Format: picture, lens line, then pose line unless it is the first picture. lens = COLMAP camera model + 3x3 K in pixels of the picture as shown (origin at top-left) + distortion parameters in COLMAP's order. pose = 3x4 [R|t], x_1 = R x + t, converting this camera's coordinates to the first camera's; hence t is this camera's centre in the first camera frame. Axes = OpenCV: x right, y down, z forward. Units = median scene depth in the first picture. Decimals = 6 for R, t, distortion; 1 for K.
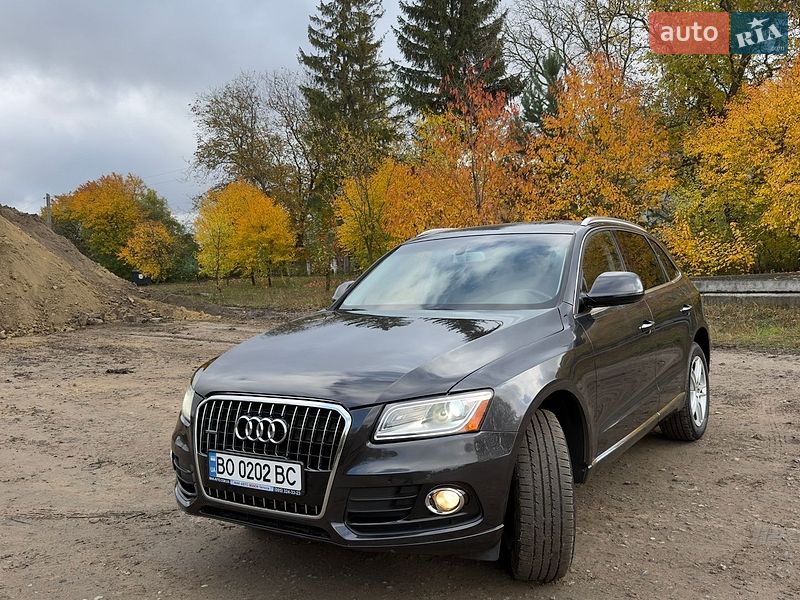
lens RADIAL K [[889.0, 0, 400.0], [0, 889.0, 302.3], [0, 0, 1]] dist [0.277464, -0.897280]
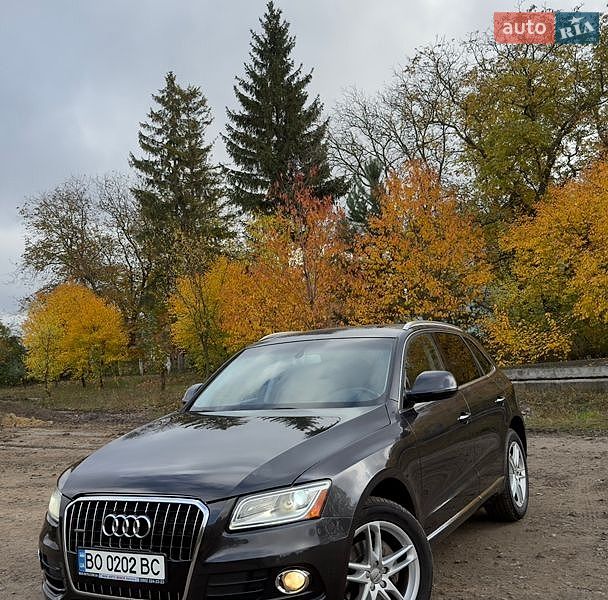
lens RADIAL K [[718.6, 0, 303.6], [0, 718.6, 303.9], [0, 0, 1]] dist [0.182229, -0.458689]
pose [[0.996756, -0.028984, 0.075088, 0.016736], [0.039181, 0.989642, -0.138104, 0.009739], [-0.070308, 0.140598, 0.987567, 0.182442]]
